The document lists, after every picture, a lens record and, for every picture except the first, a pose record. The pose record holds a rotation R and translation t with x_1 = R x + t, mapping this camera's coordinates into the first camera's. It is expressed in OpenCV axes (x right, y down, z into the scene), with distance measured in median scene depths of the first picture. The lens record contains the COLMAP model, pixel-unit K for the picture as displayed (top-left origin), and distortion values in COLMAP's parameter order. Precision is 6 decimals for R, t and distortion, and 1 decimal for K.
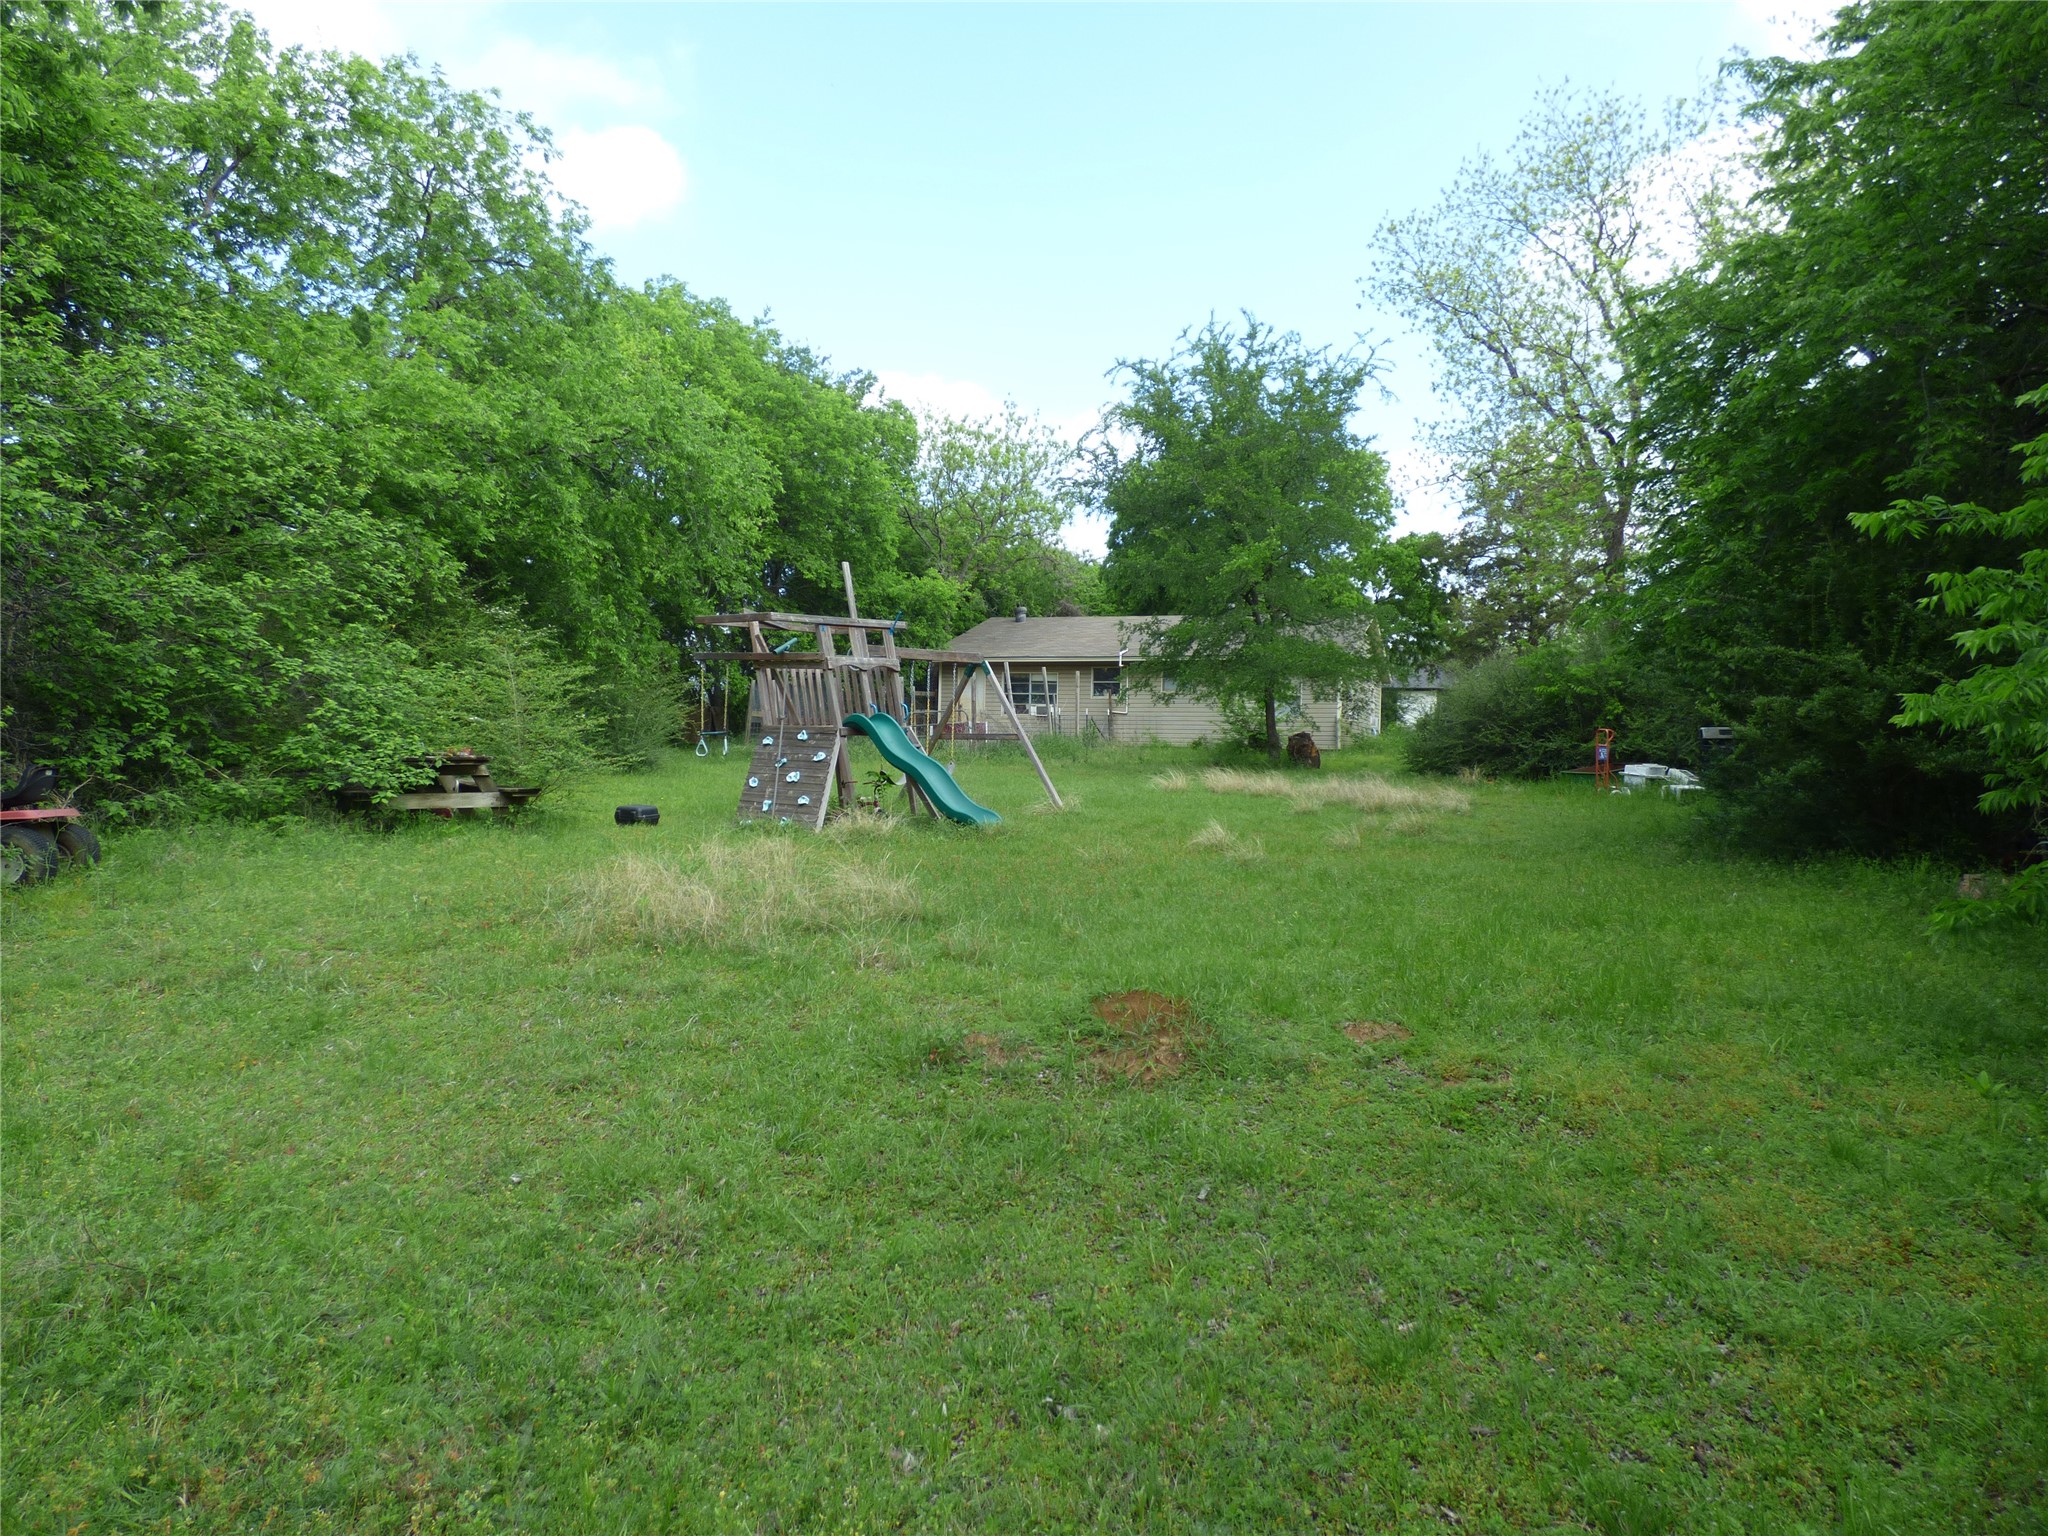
lens RADIAL K [[1233.0, 0, 1029.4], [0, 1233.0, 737.0], [0, 0, 1]] dist [-0.005824, -0.004433]
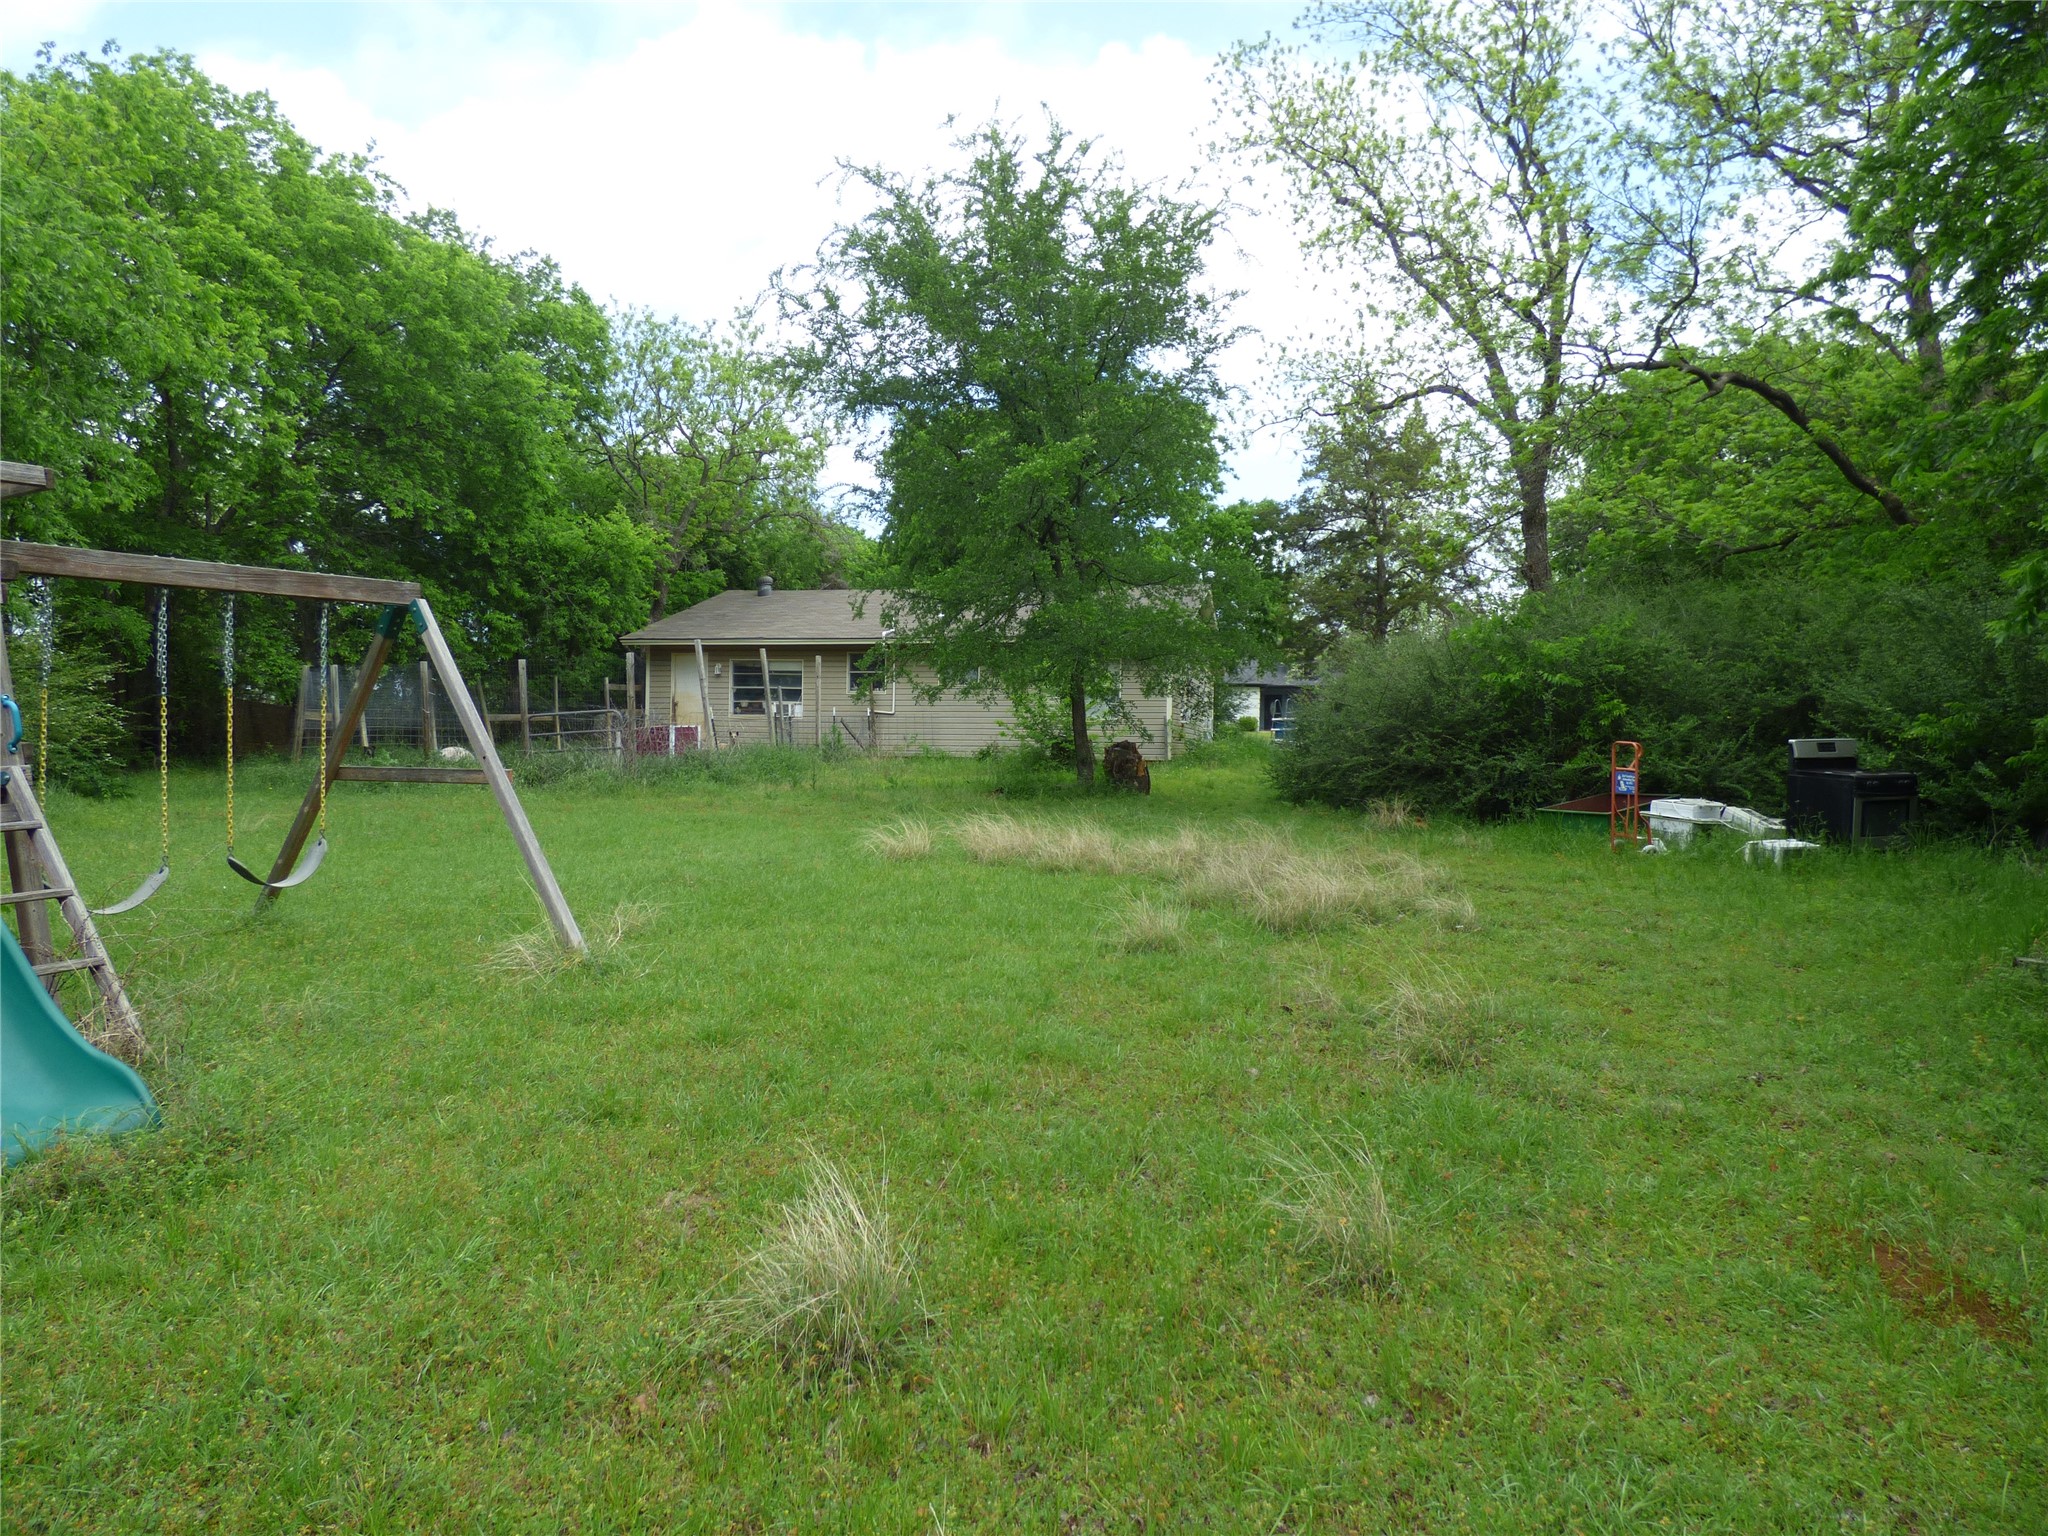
lens RADIAL K [[1233.0, 0, 1020.7], [0, 1233.0, 757.4], [0, 0, 1]] dist [-0.005824, -0.004433]
pose [[0.989690, -0.007213, 0.143044, 0.054394], [0.004591, 0.999815, 0.018653, -0.006923], [-0.143152, -0.017804, 0.989541, 0.272922]]
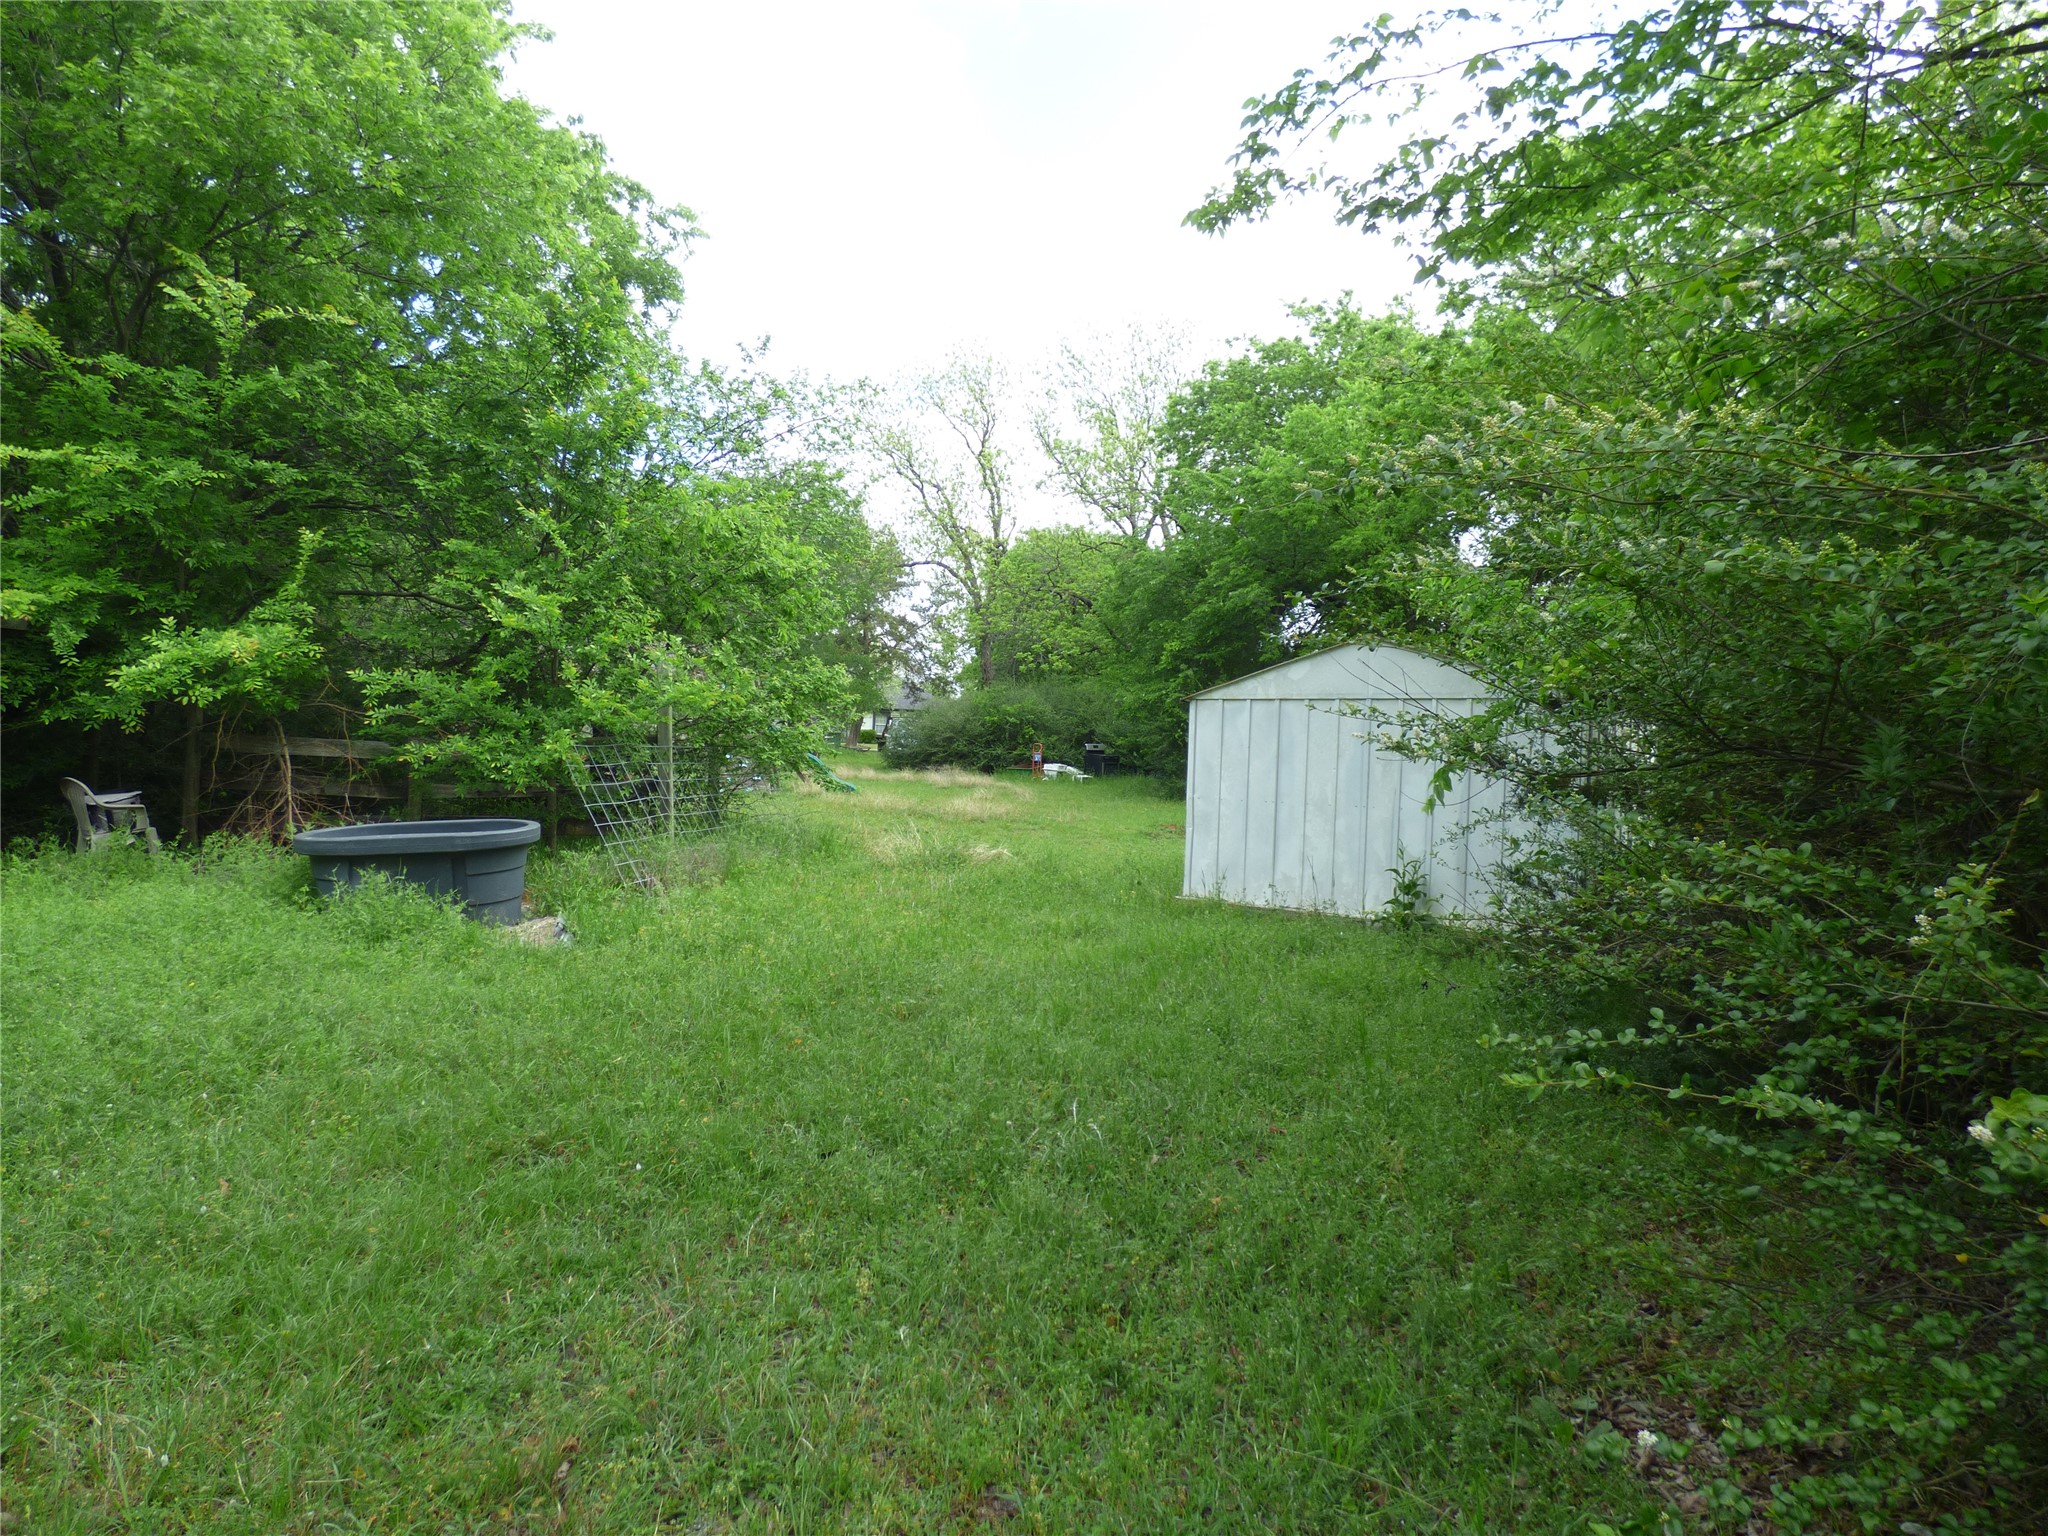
lens RADIAL K [[1233.0, 0, 1023.5], [0, 1233.0, 765.5], [0, 0, 1]] dist [-0.005824, -0.004433]
pose [[0.799800, 0.011912, 0.600148, -0.371382], [-0.023867, 0.999644, 0.011967, 0.002611], [-0.599792, -0.023895, 0.799799, -0.245495]]
